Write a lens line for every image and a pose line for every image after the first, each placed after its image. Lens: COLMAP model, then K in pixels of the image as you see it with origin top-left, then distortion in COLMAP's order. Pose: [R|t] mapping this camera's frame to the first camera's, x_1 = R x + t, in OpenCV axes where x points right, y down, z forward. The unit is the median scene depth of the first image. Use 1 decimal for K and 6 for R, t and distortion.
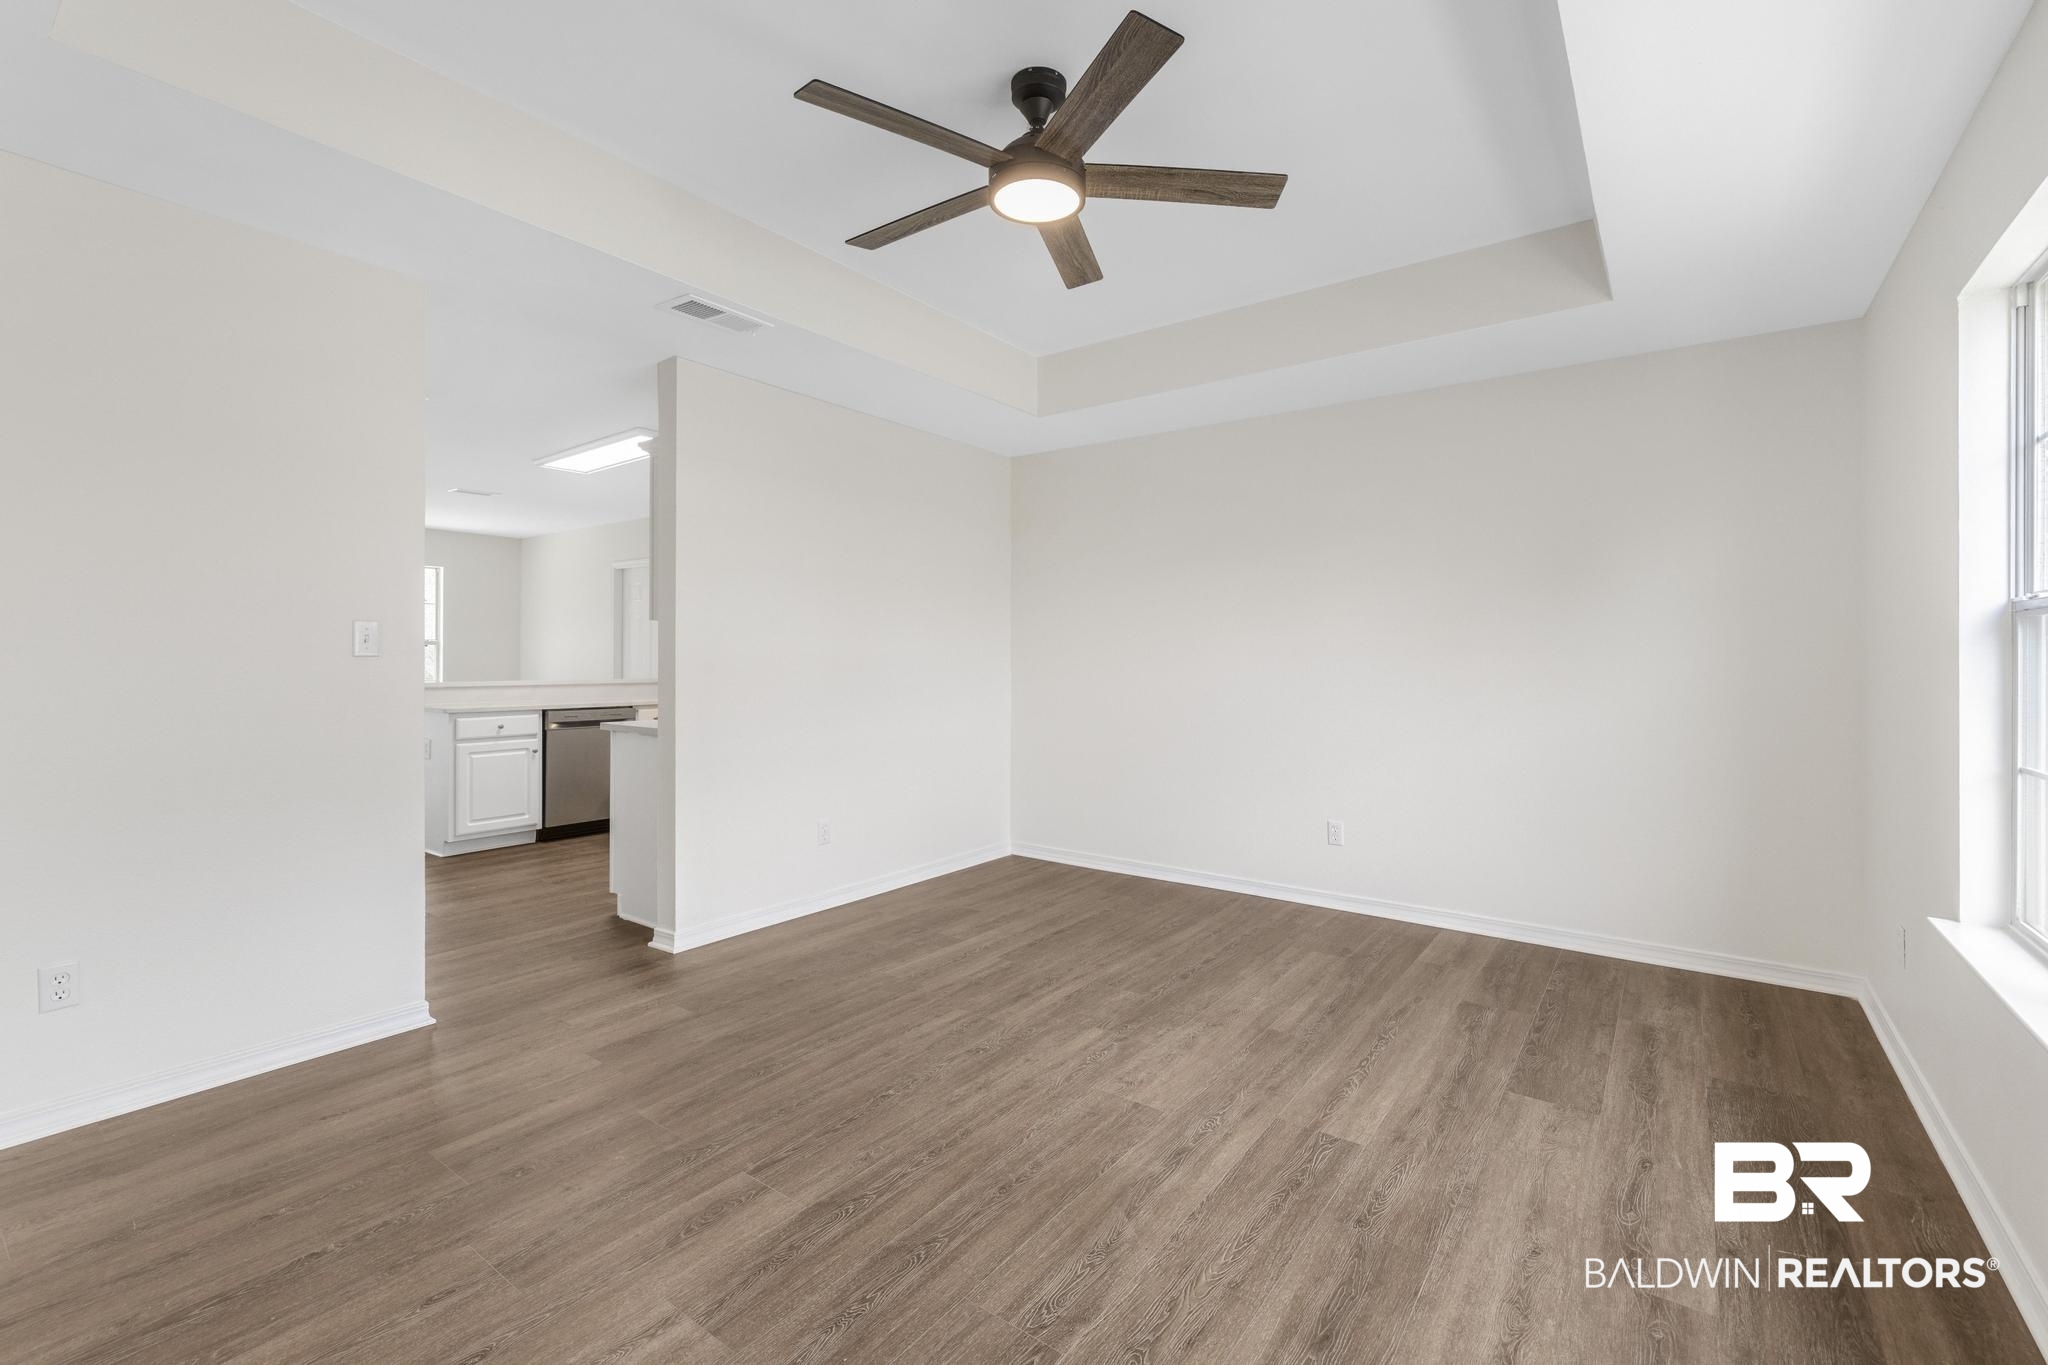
lens RADIAL K [[875.7, 0, 1037.0], [0, 875.7, 667.2], [0, 0, 1]] dist [0.000770, -0.001163]
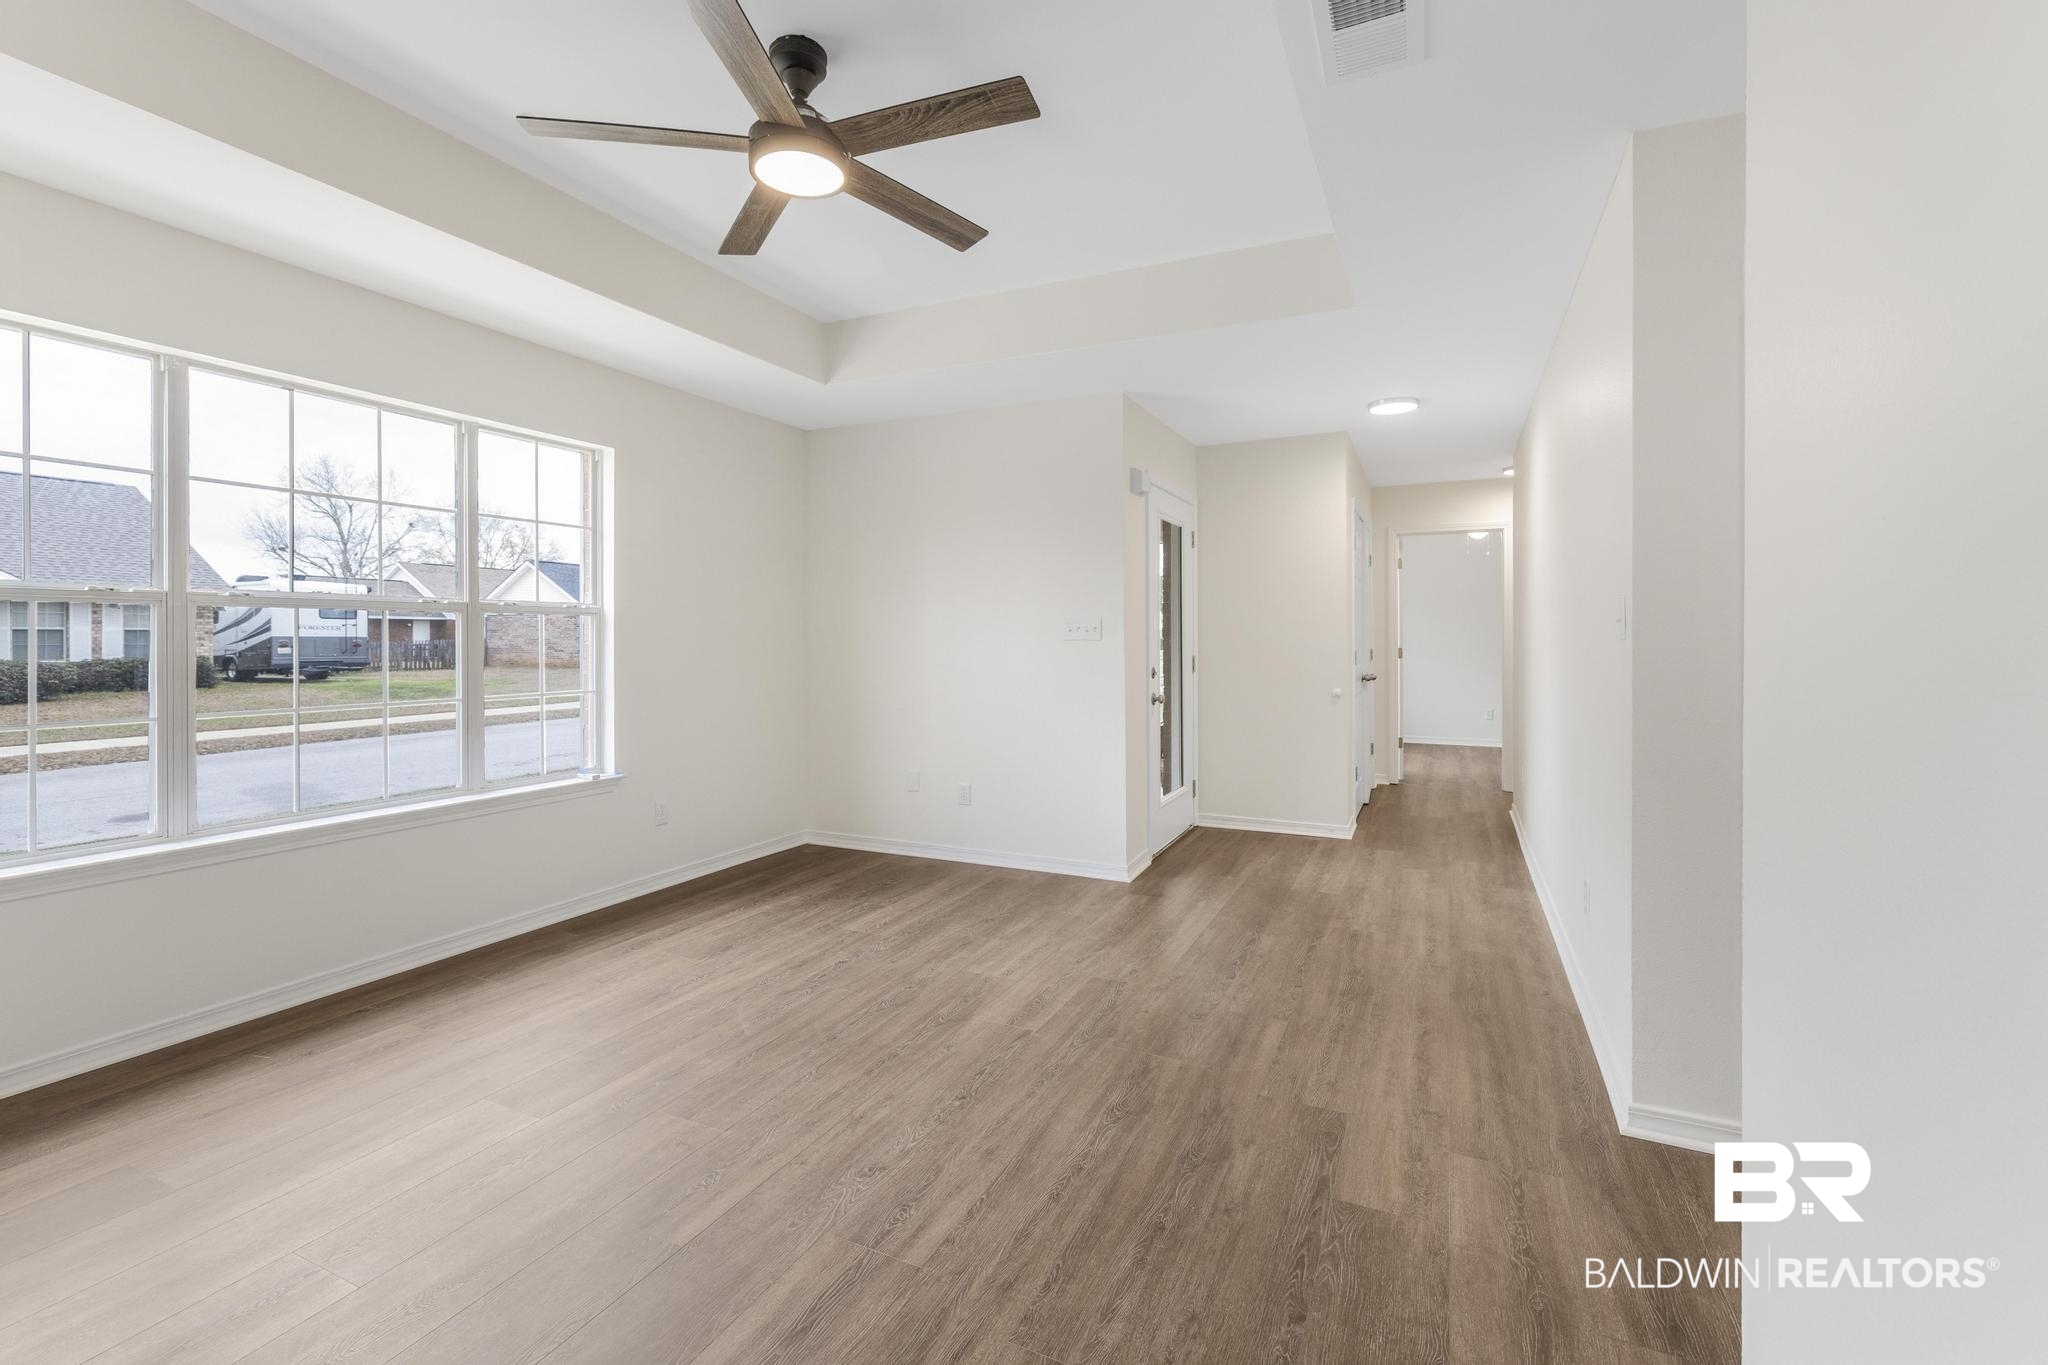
lens RADIAL K [[875.7, 0, 1038.6], [0, 875.7, 649.8], [0, 0, 1]] dist [0.000770, -0.001163]
pose [[-0.980106, -0.003664, -0.198442, -0.057615], [-0.008271, 0.999715, 0.022394, -0.019587], [0.198303, 0.023589, -0.979857, 1.733274]]
